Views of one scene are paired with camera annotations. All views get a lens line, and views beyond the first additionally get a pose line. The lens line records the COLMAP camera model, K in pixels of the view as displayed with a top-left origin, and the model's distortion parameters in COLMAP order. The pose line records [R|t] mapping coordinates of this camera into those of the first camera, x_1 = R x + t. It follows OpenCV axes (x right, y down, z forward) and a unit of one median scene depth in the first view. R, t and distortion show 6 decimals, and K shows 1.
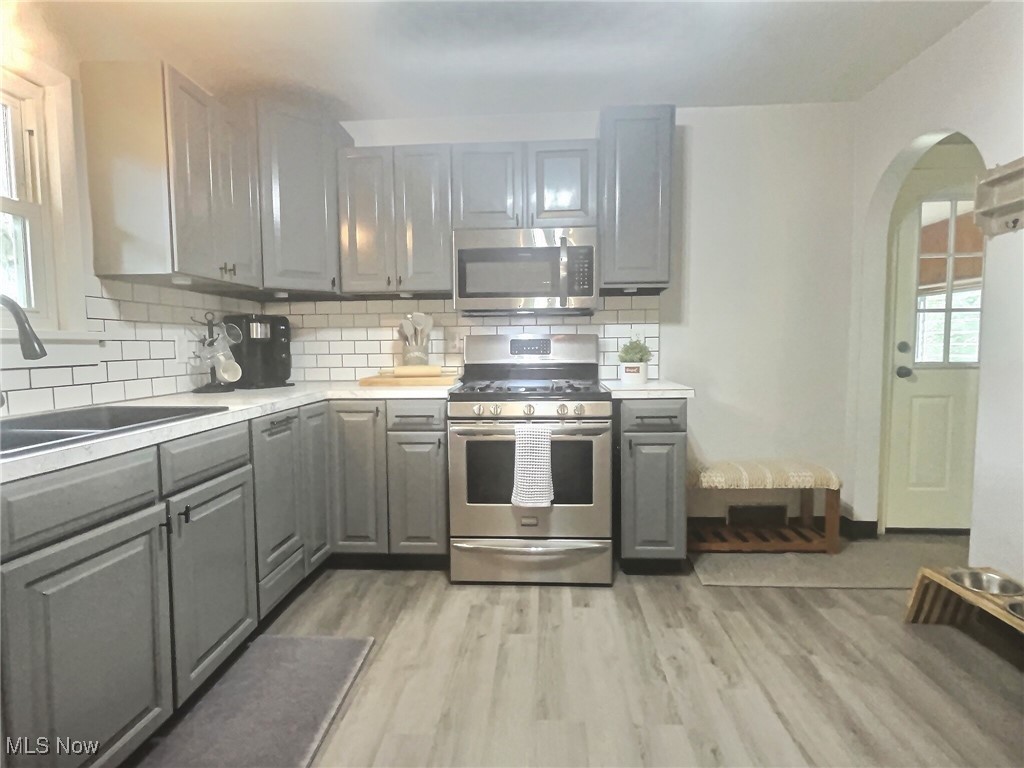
lens RADIAL K [[537.2, 0, 513.0], [0, 537.2, 383.1], [0, 0, 1]] dist [-0.001406, 0.001225]
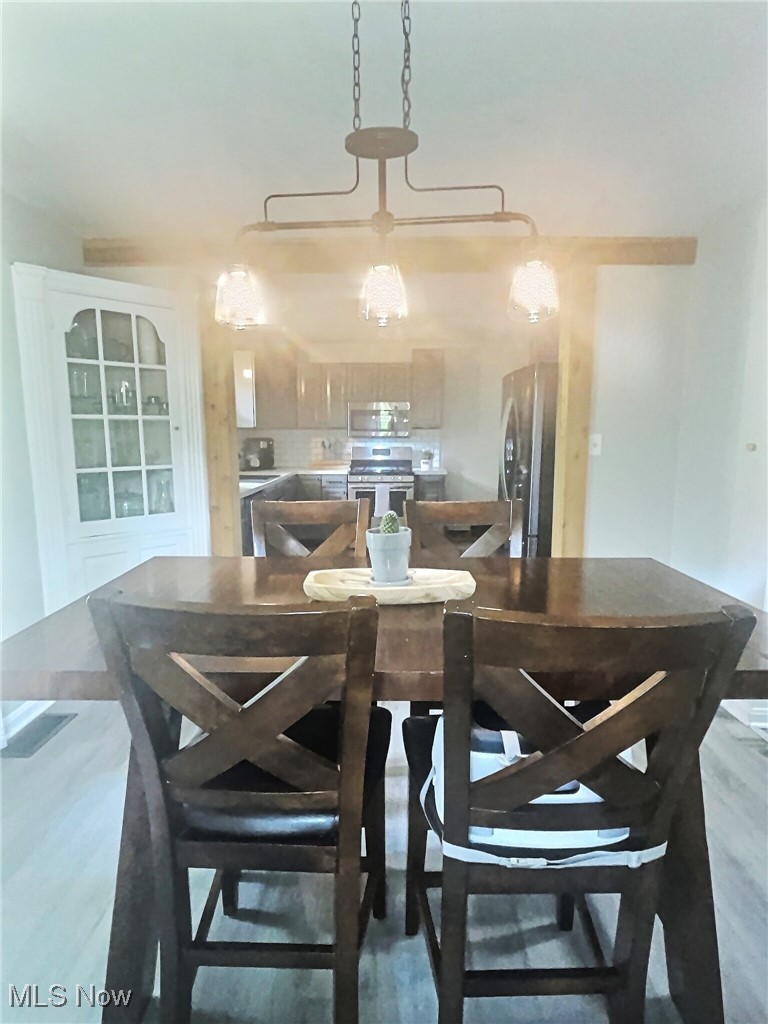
lens RADIAL K [[537.2, 0, 384.2], [0, 537.2, 511.8], [0, 0, 1]] dist [-0.001406, 0.001225]
pose [[0.998961, 0.002031, 0.045528, -0.066169], [-0.005380, 0.997276, 0.073561, 0.018541], [-0.045255, -0.073729, 0.996251, -1.454879]]
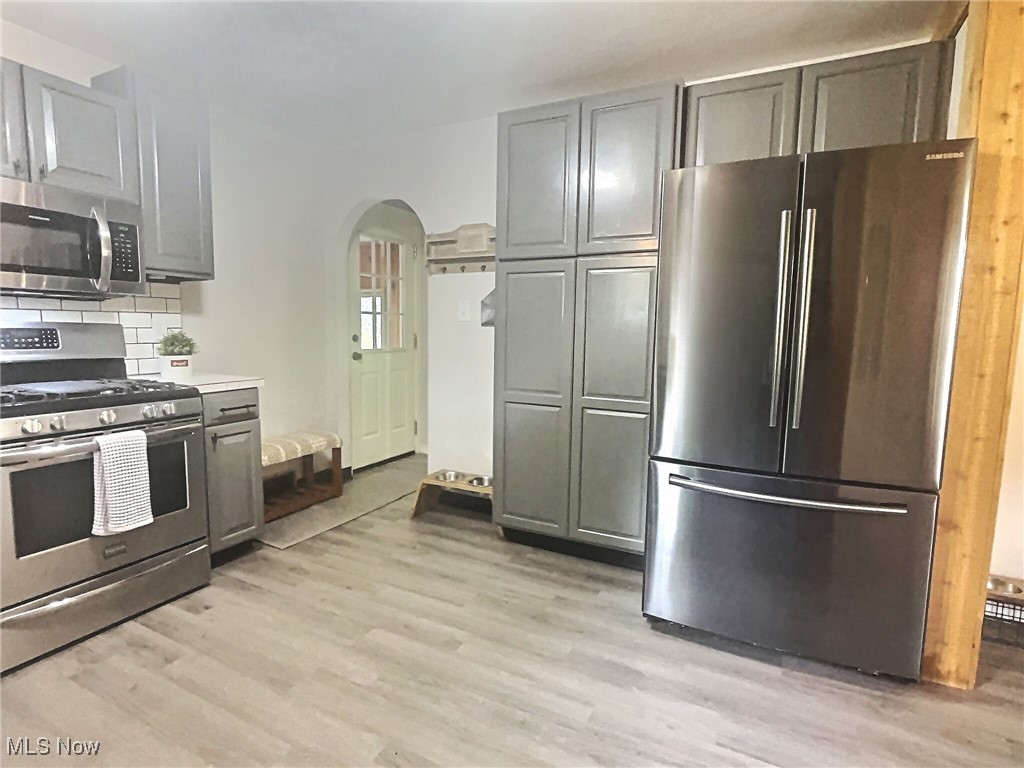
lens RADIAL K [[537.2, 0, 510.2], [0, 537.2, 383.0], [0, 0, 1]] dist [-0.001406, 0.001225]
pose [[0.392904, -0.076921, 0.916357, -0.463395], [0.045015, 0.996910, 0.064382, -0.027247], [-0.918477, 0.015954, 0.395152, 0.097070]]
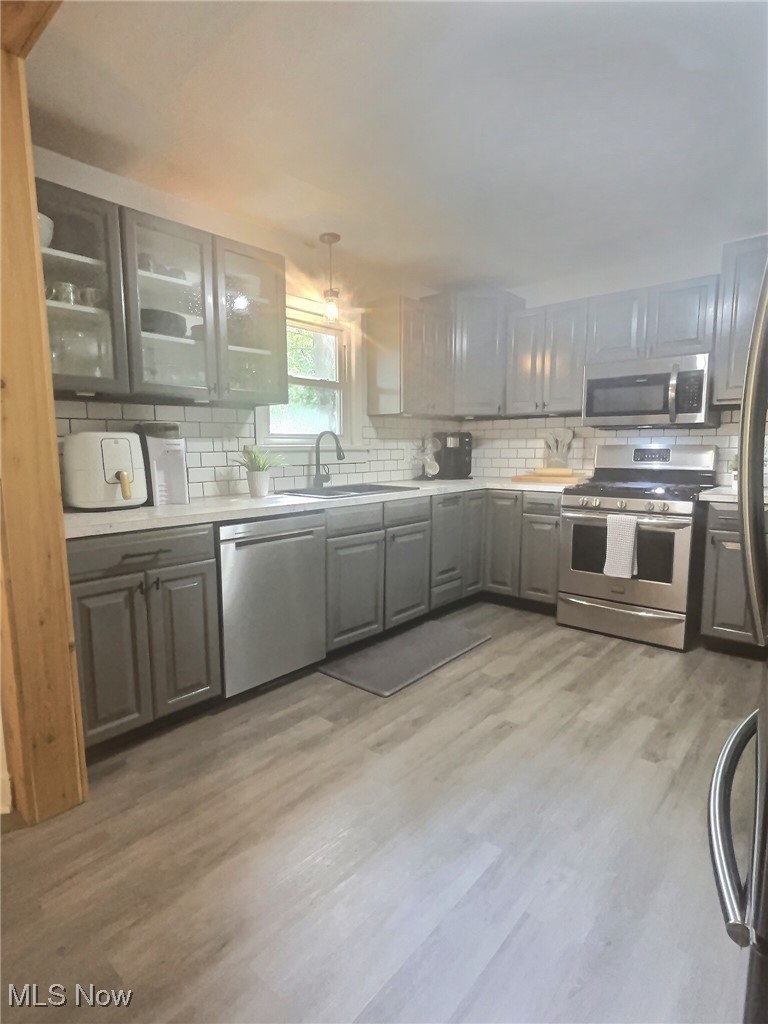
lens RADIAL K [[537.2, 0, 382.6], [0, 537.2, 515.2], [0, 0, 1]] dist [-0.001406, 0.001225]
pose [[0.790706, 0.082922, -0.606554, 0.350883], [-0.047502, 0.996107, 0.074254, 0.006562], [0.610350, -0.029901, 0.791567, -0.378424]]
